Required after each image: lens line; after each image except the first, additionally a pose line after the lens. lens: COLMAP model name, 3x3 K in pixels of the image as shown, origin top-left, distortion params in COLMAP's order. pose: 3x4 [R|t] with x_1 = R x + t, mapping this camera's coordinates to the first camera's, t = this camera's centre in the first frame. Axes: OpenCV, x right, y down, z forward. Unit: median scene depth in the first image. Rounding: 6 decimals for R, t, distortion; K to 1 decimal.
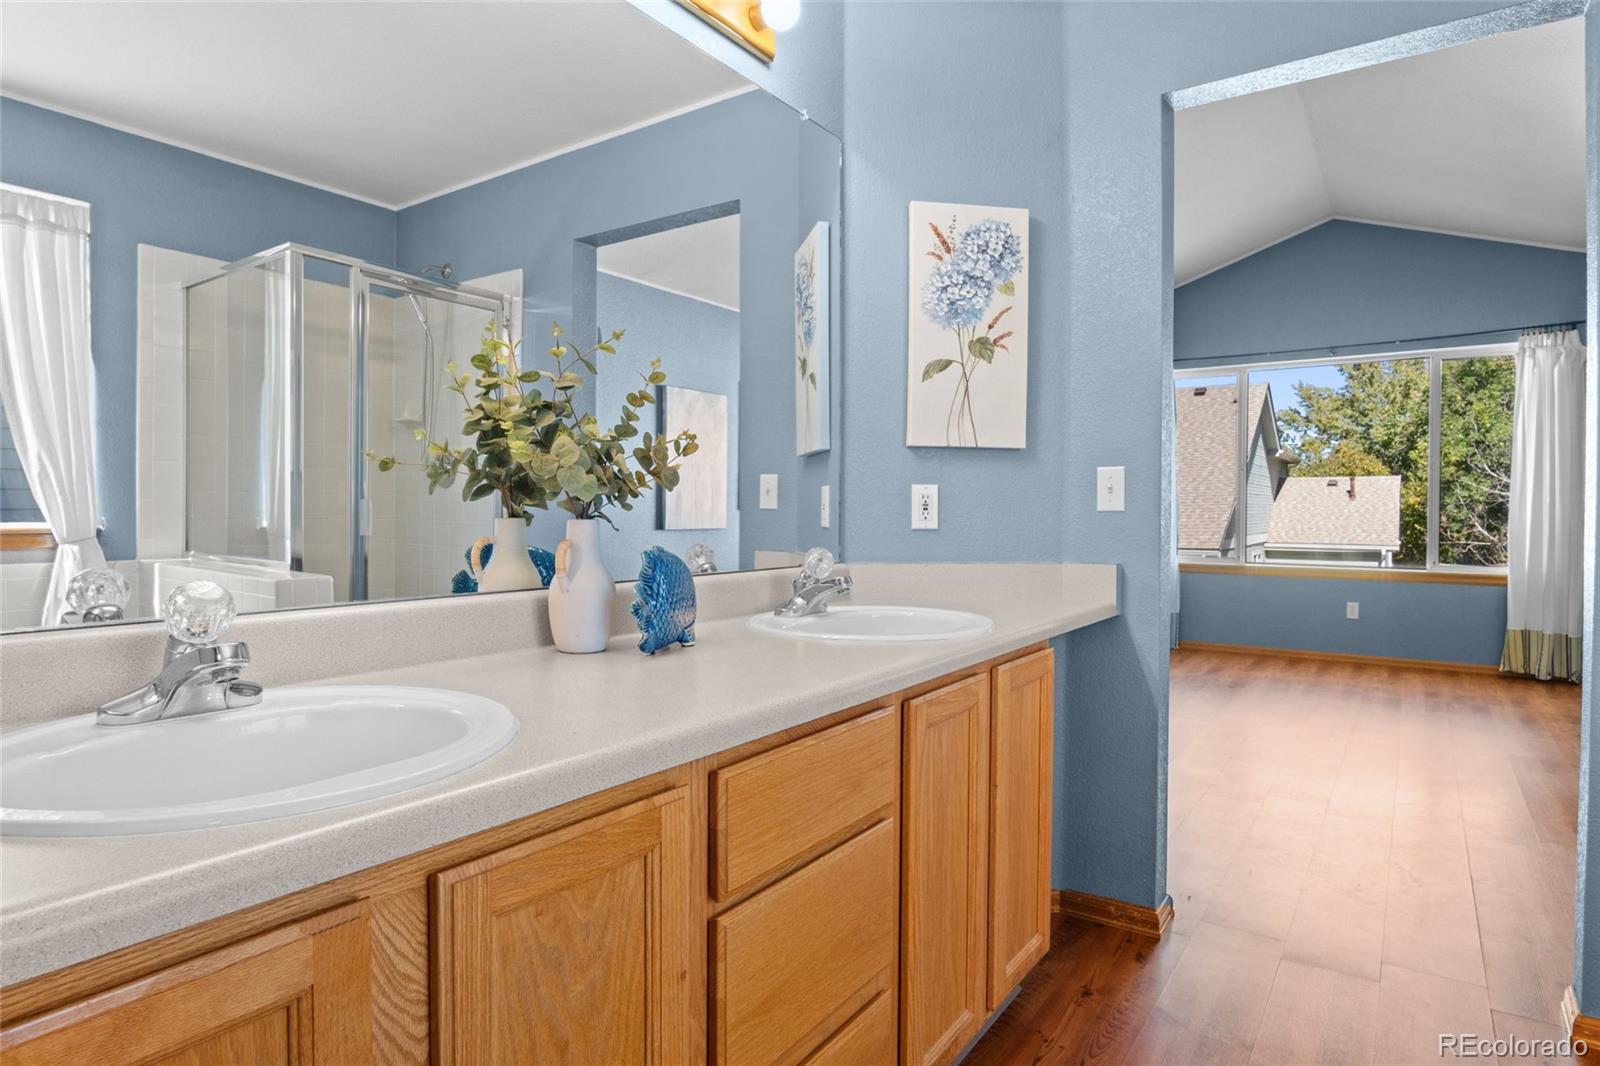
lens RADIAL K [[849.4, 0, 801.4], [0, 849.4, 528.2], [0, 0, 1]] dist [-0.028324, 0.001785]
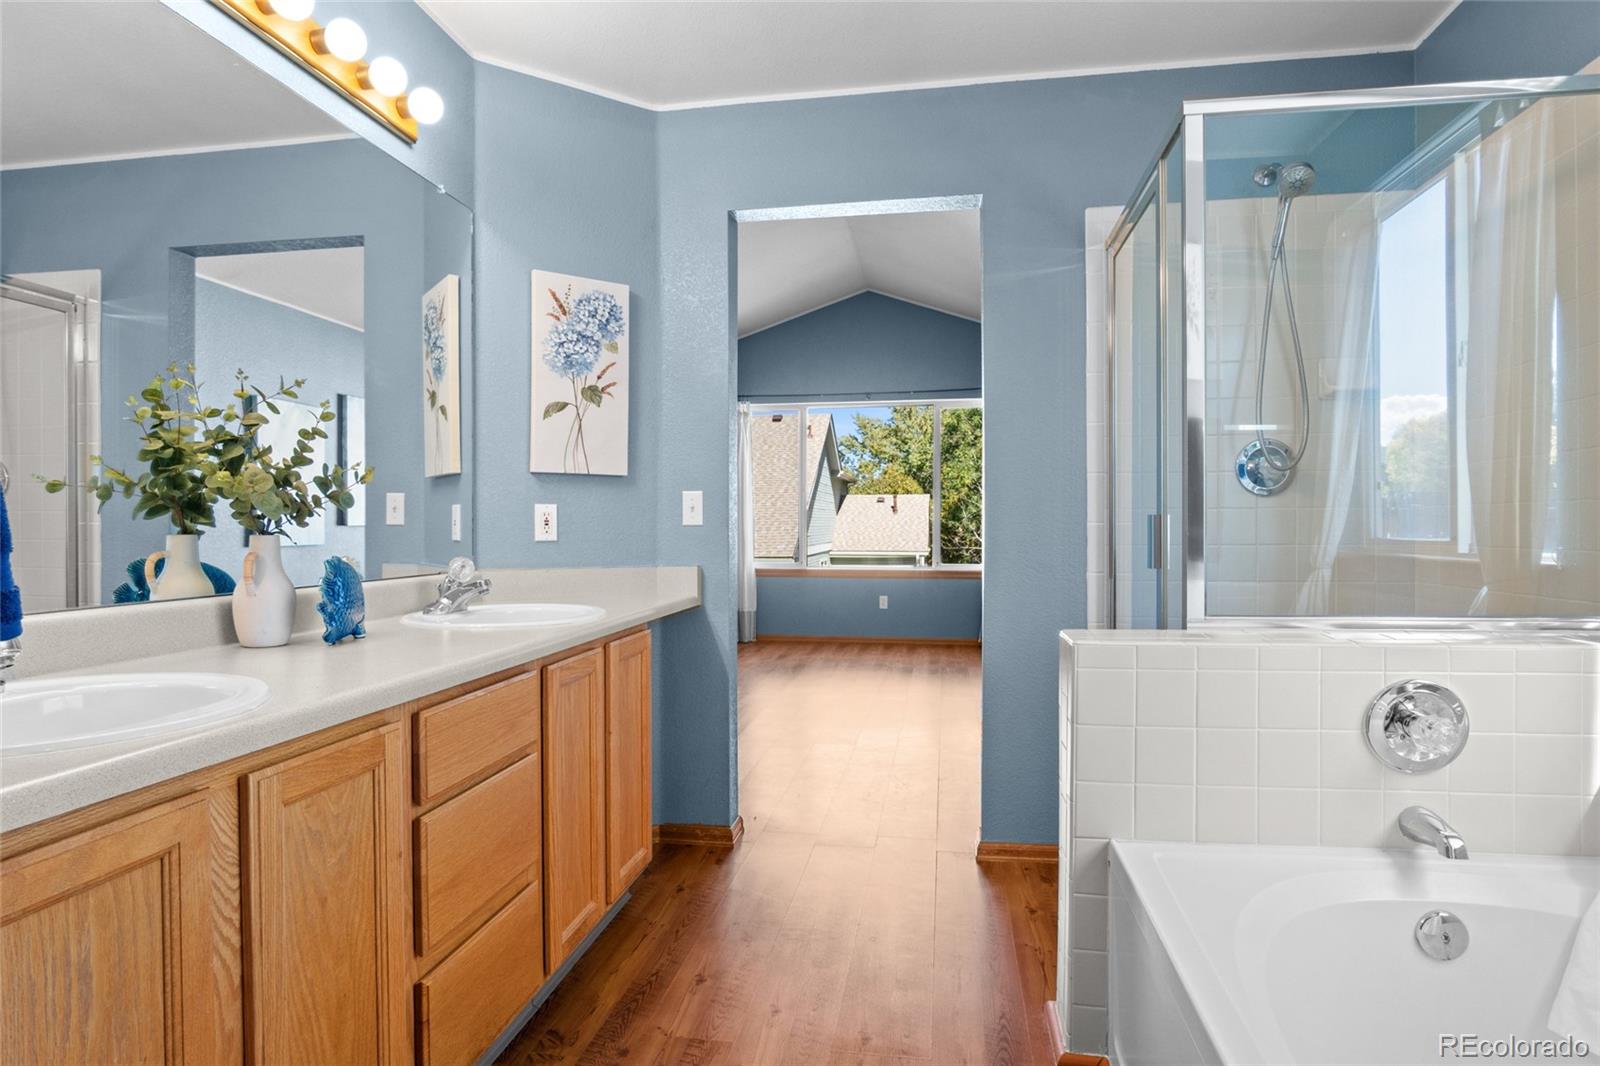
lens RADIAL K [[849.4, 0, 801.4], [0, 849.4, 528.2], [0, 0, 1]] dist [-0.028324, 0.001785]
pose [[0.894183, -0.005839, 0.447664, -0.085882], [0.012885, 0.999836, -0.012697, 0.003523], [-0.447517, 0.017122, 0.894112, -0.298991]]
